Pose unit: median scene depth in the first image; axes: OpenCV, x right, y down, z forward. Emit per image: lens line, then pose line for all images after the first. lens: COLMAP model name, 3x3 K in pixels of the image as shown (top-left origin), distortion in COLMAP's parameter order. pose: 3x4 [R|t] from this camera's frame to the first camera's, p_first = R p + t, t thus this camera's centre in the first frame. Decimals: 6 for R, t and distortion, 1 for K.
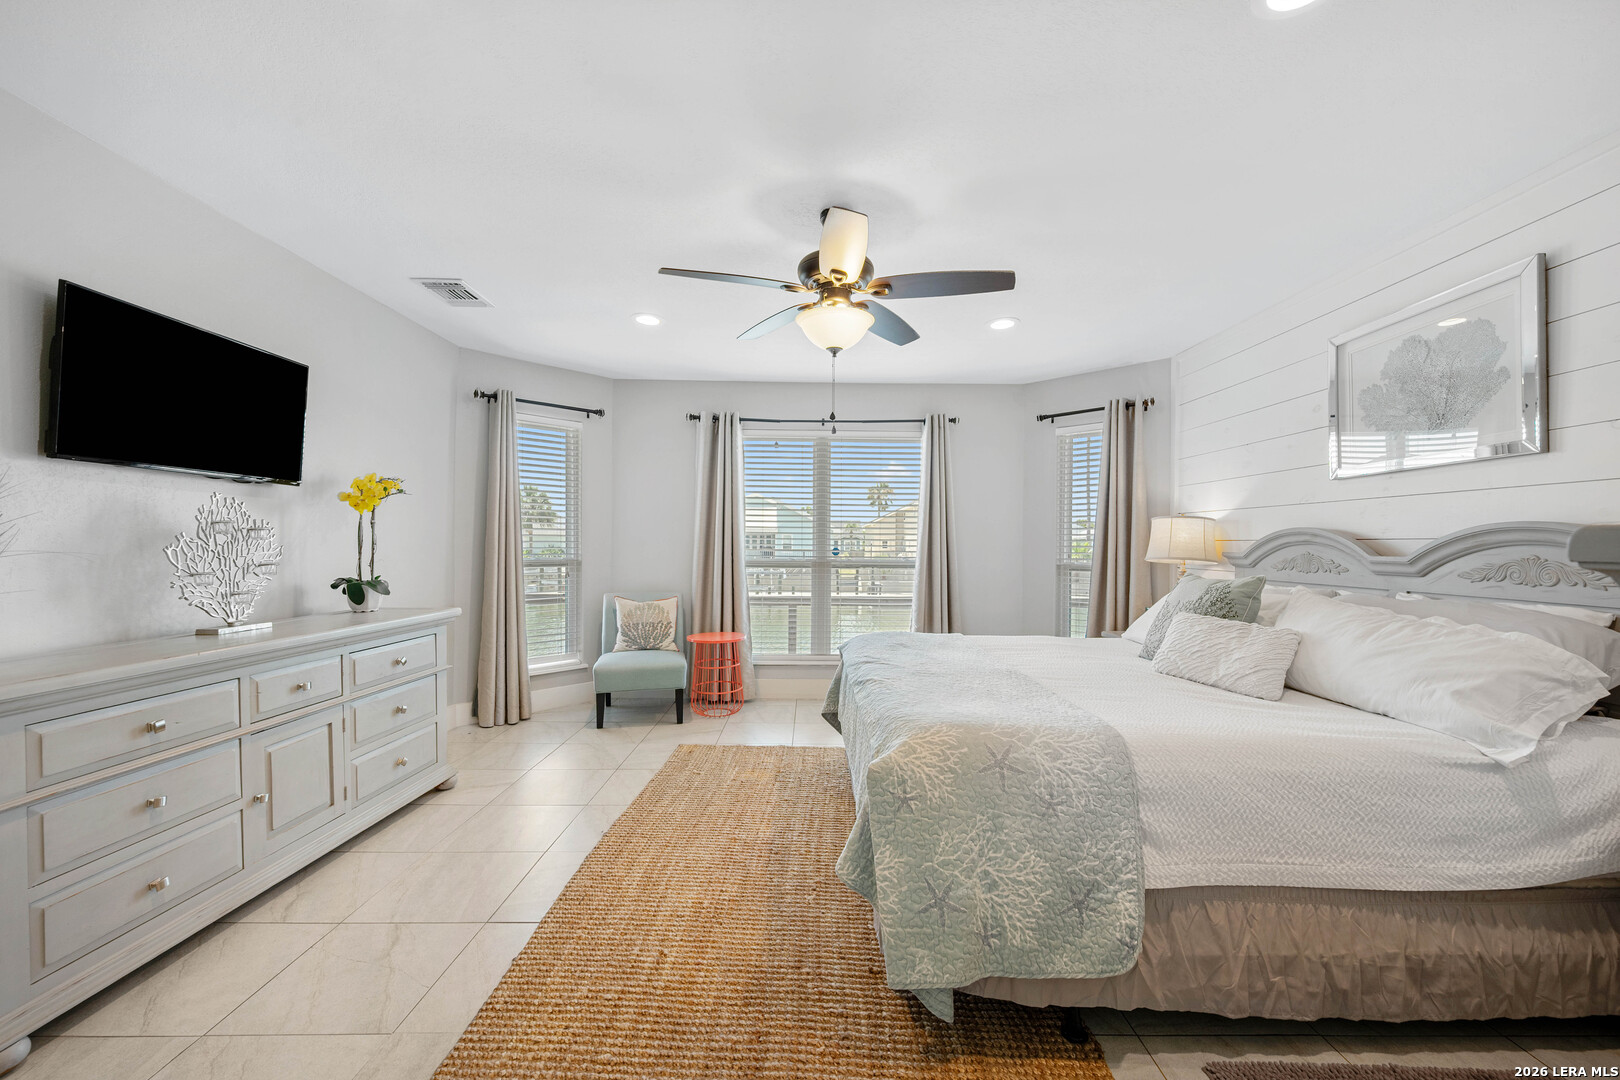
lens RADIAL K [[642.7, 0, 813.6], [0, 642.7, 545.8], [0, 0, 1]] dist [-0.002910, 0.000547]
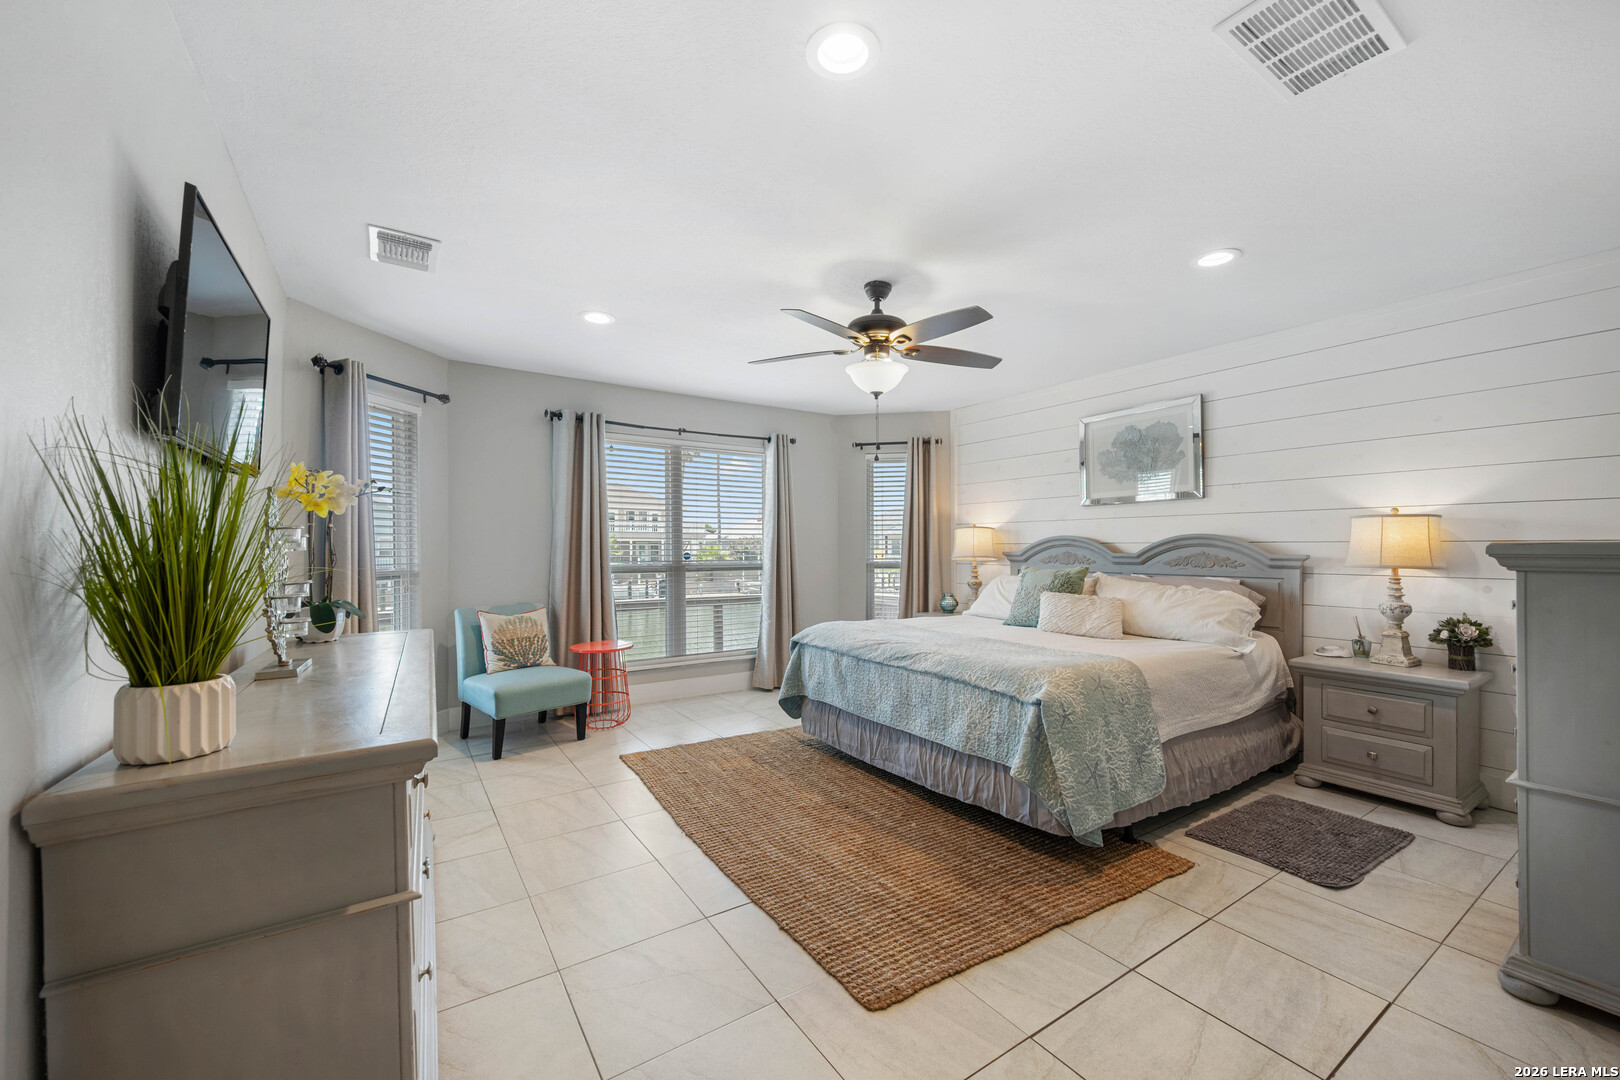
lens RADIAL K [[642.7, 0, 813.2], [0, 642.7, 546.3], [0, 0, 1]] dist [-0.002910, 0.000547]
pose [[0.835919, -0.007121, 0.548806, -0.644603], [0.008810, 0.999961, -0.000445, -0.007723], [-0.548781, 0.005207, 0.835950, 0.025197]]
